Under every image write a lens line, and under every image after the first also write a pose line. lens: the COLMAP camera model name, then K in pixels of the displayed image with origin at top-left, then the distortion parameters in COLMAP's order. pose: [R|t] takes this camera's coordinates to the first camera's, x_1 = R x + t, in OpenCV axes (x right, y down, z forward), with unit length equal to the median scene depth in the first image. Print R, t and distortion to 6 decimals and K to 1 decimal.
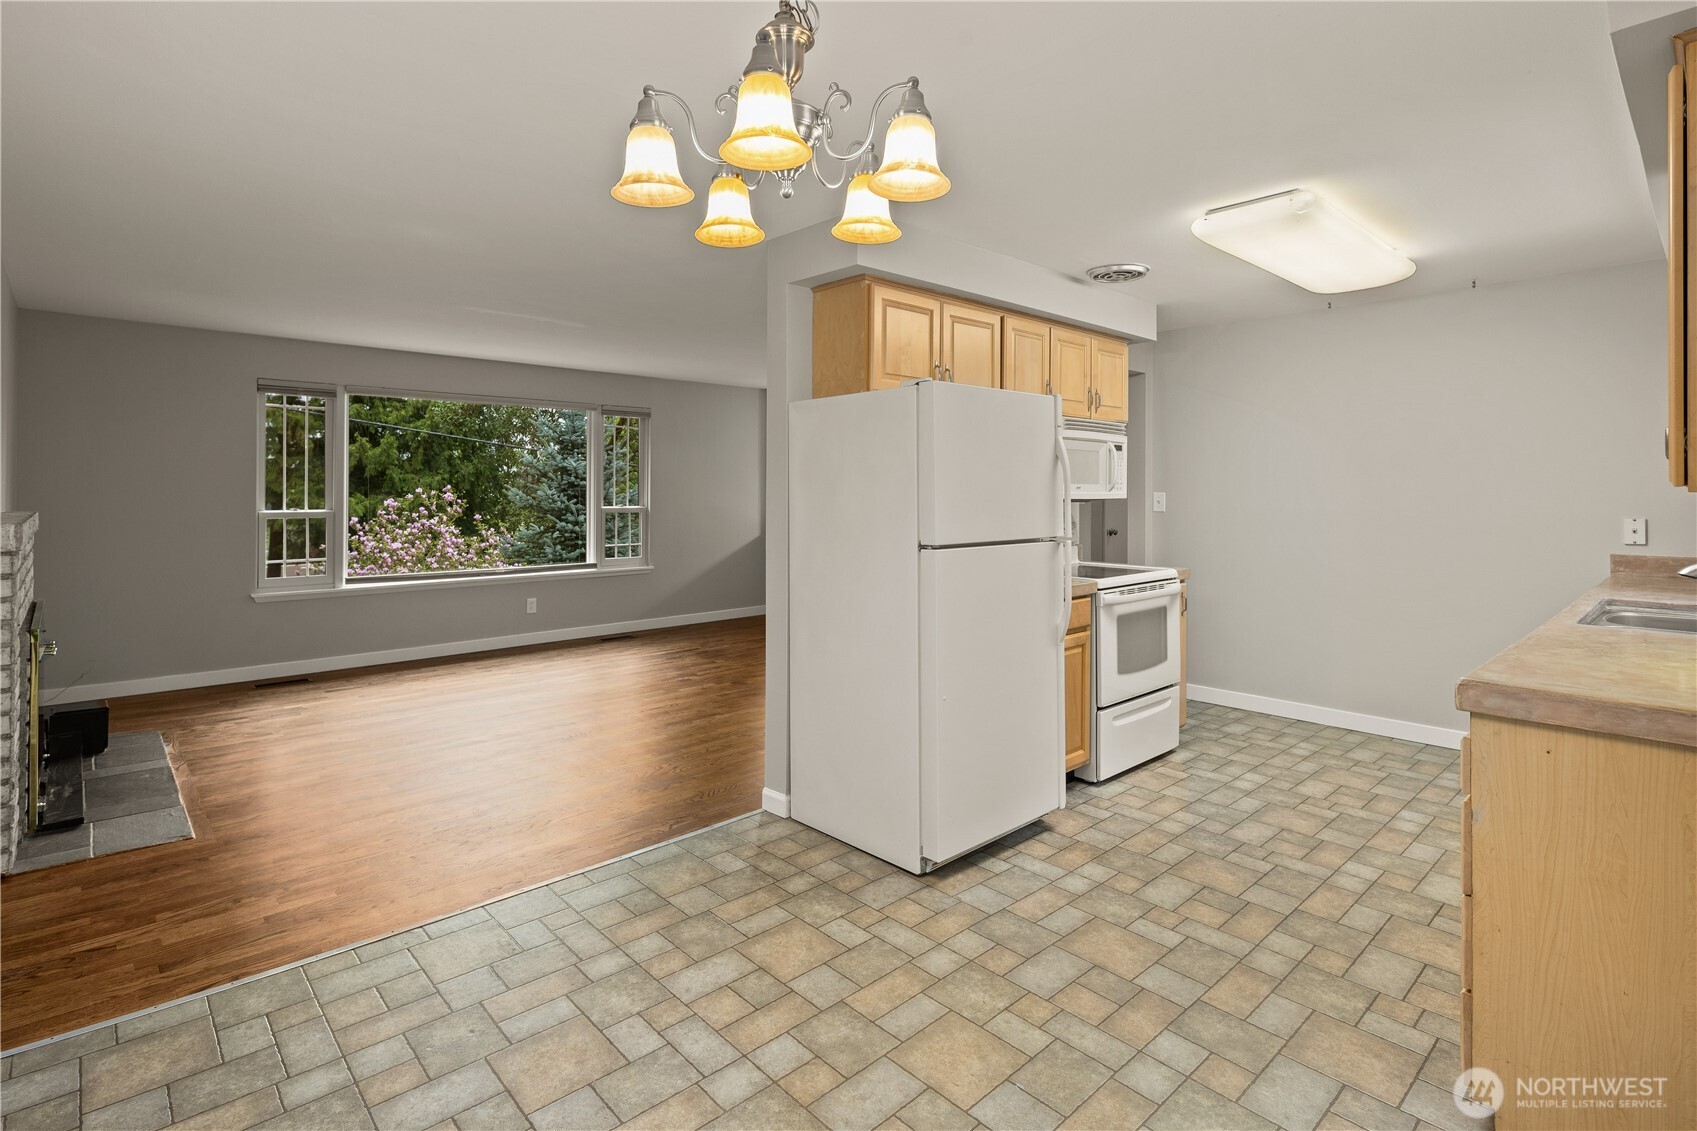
lens RADIAL K [[833.3, 0, 851.3], [0, 833.3, 481.7], [0, 0, 1]] dist [-0.000717, -0.000298]
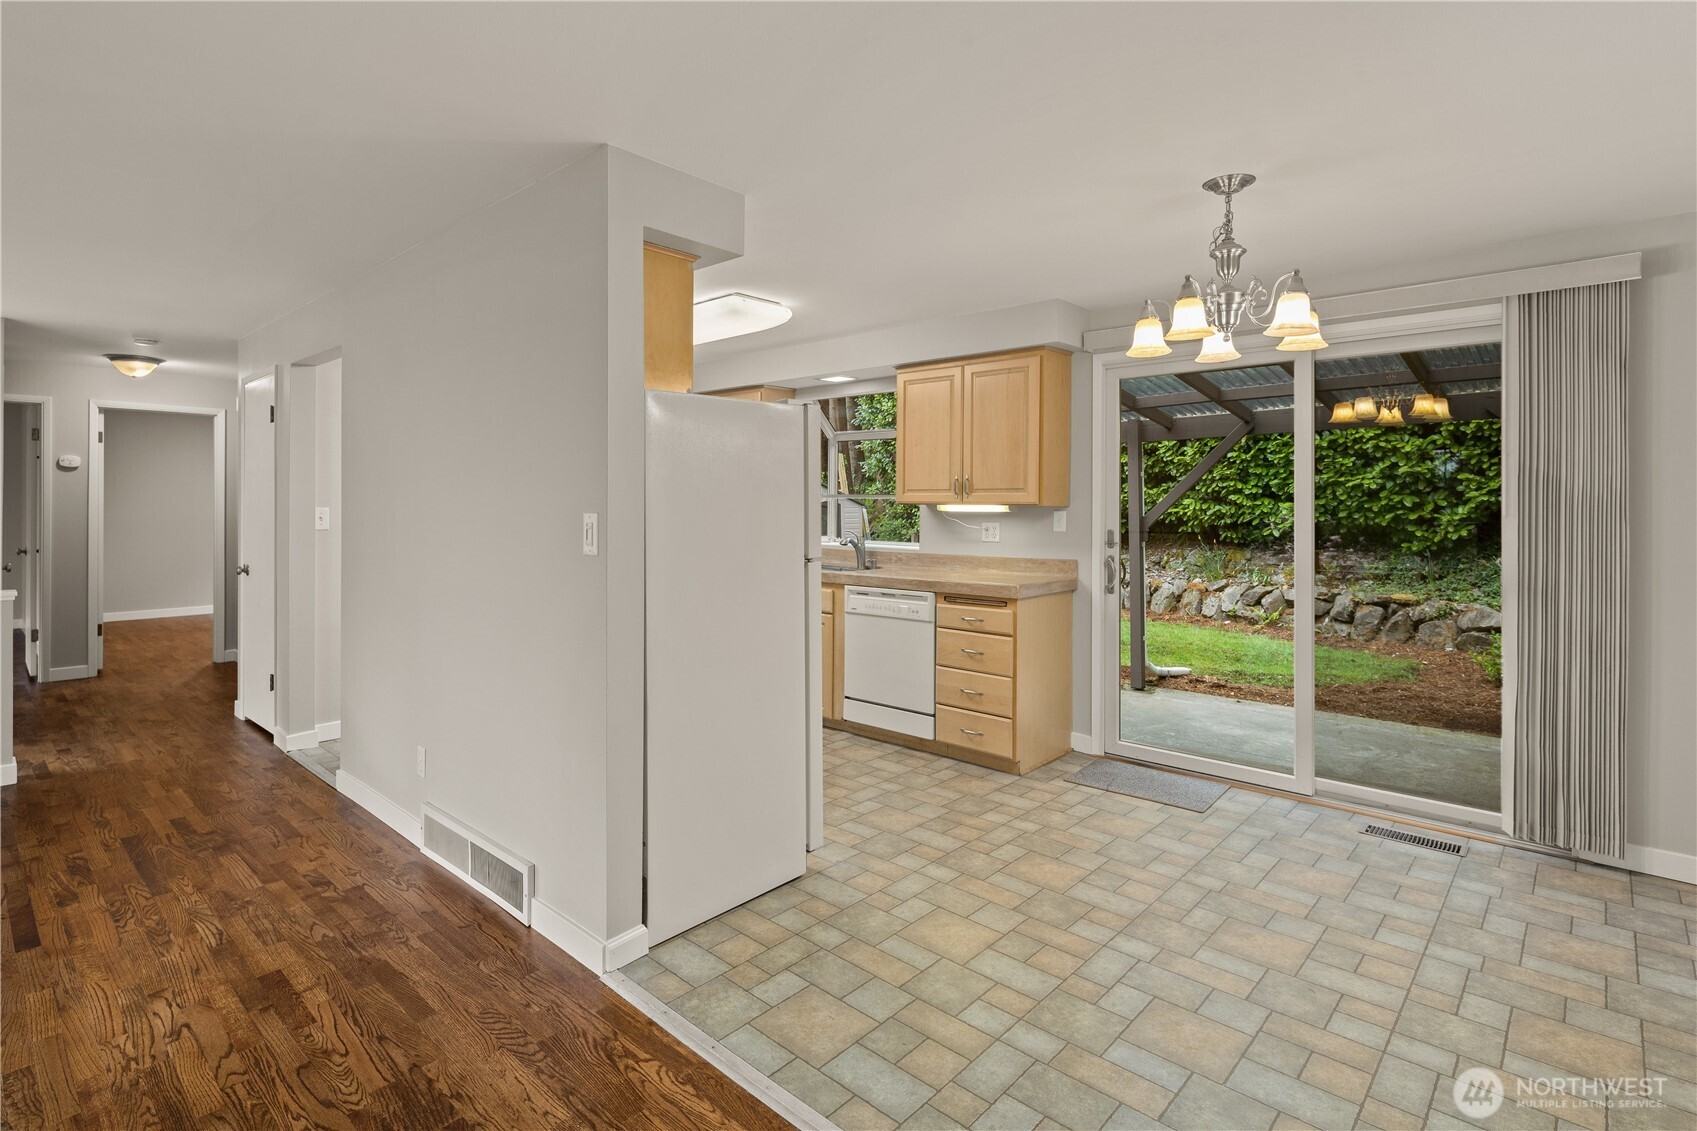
lens RADIAL K [[828.4, 0, 782.9], [0, 828.4, 436.0], [0, 0, 1]] dist [-0.009123, -0.001092]
pose [[-0.043350, 0.078217, 0.995993, -0.362704], [-0.006293, 0.996889, -0.078562, 0.003575], [-0.999040, -0.009674, -0.042723, 0.395449]]
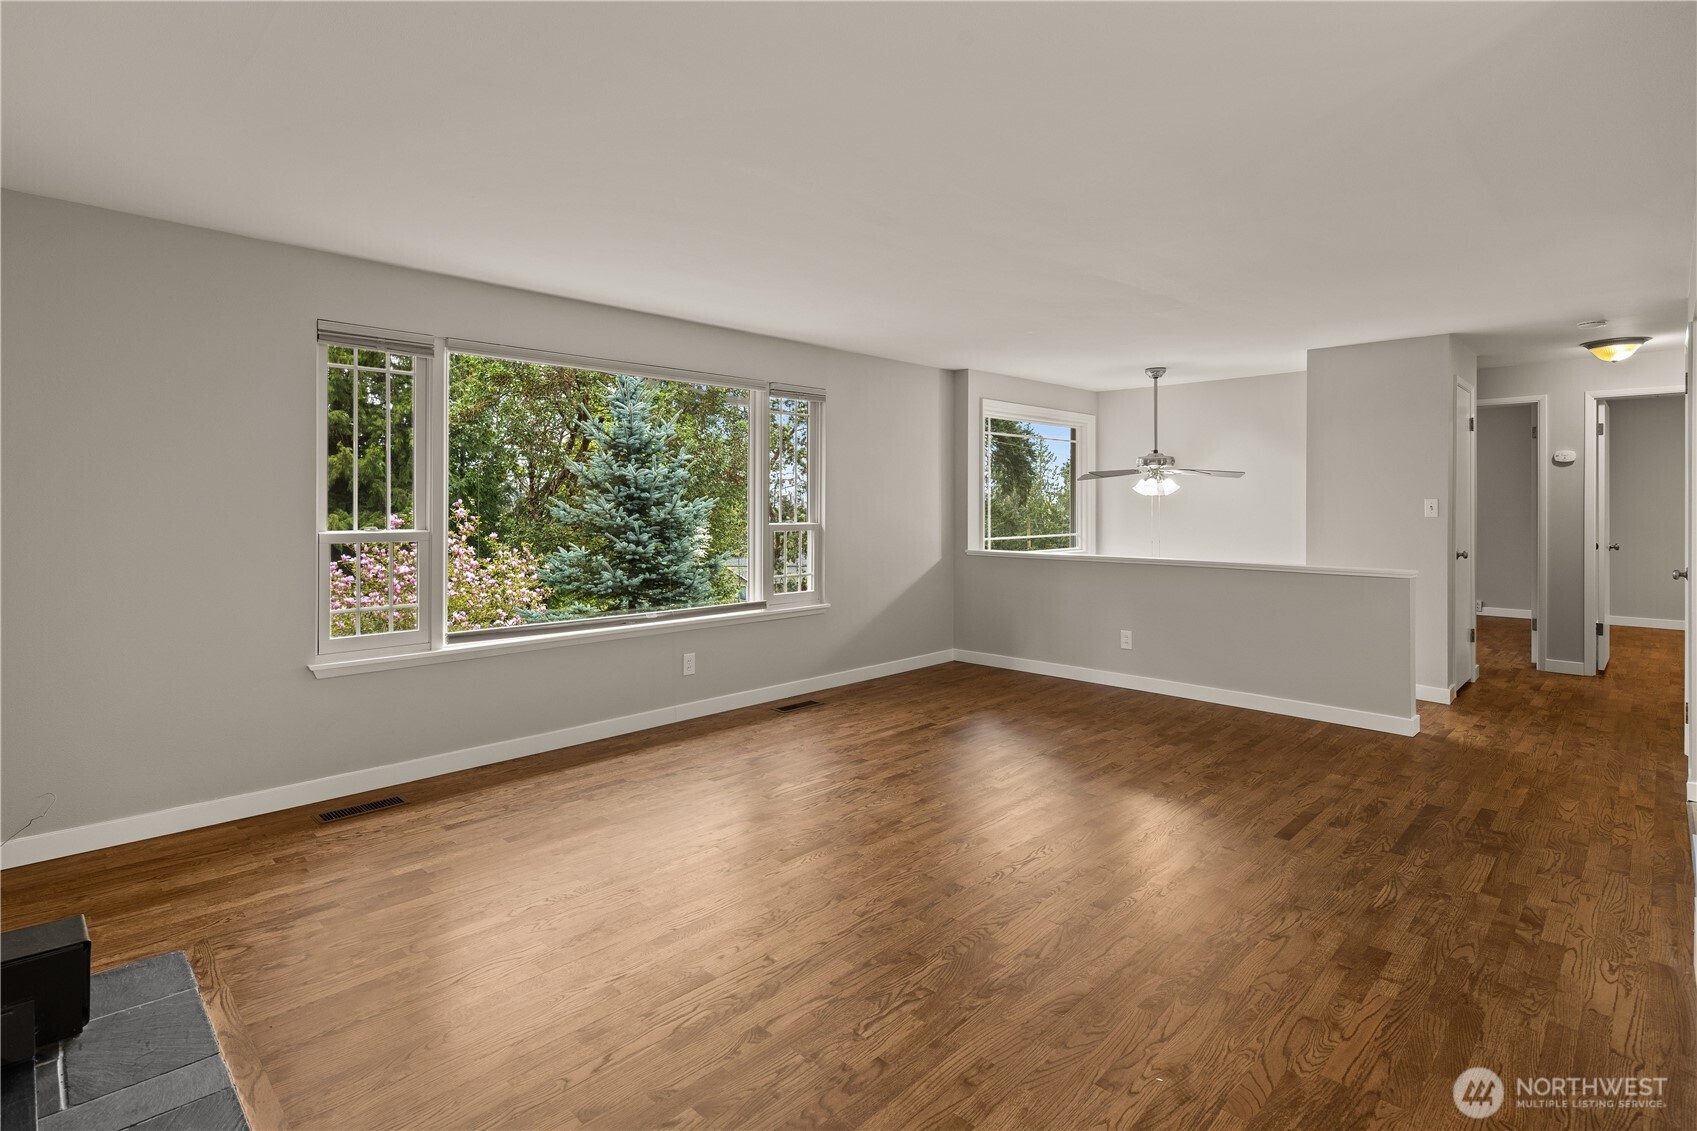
lens RADIAL K [[827.9, 0, 849.3], [0, 827.9, 503.3], [0, 0, 1]] dist [-0.000879, 0.000060]
pose [[0.999217, -0.002721, 0.039478, -0.250626], [0.002448, 0.999973, 0.006974, 0.007695], [-0.039496, -0.006872, 0.999196, 0.268909]]
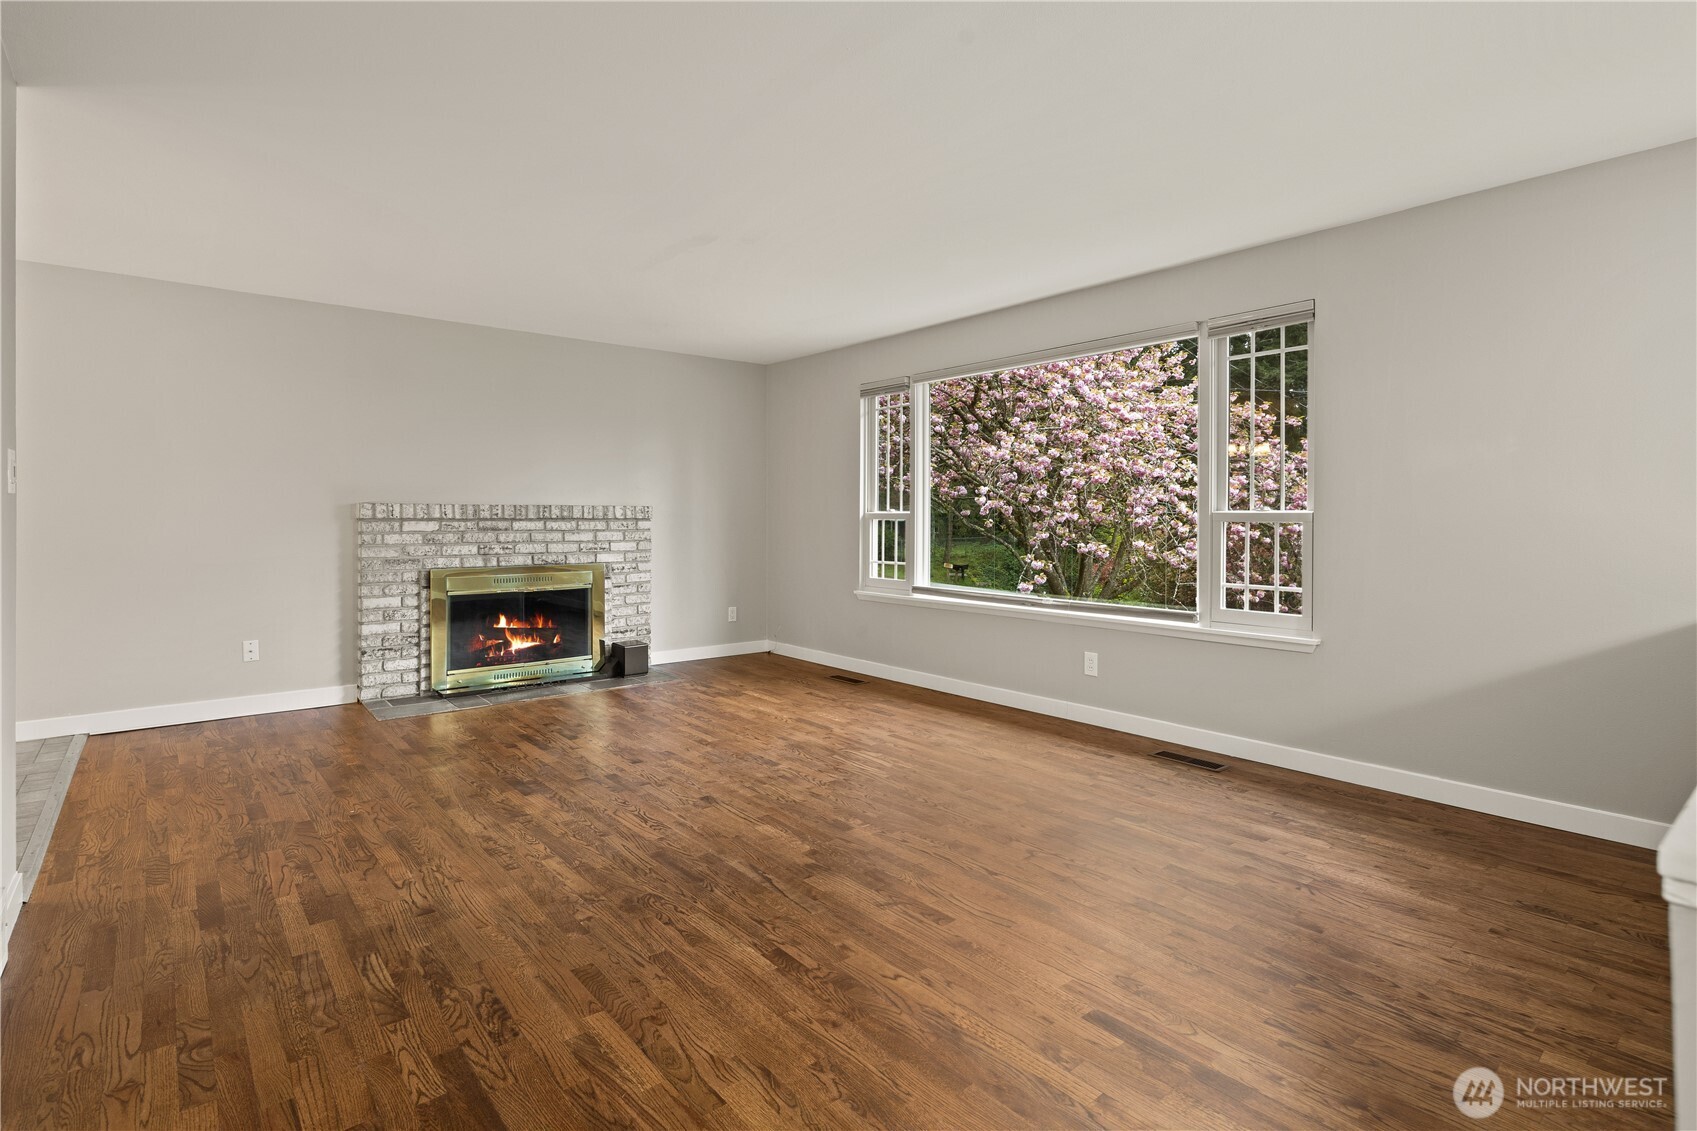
lens RADIAL K [[834.5, 0, 848.2], [0, 834.5, 516.8], [0, 0, 1]] dist [-0.000554, -0.000124]
pose [[-0.060719, -0.000778, -0.998155, 0.245864], [0.002920, 0.999995, -0.000957, 0.032176], [0.998151, -0.002972, -0.060717, 0.774697]]
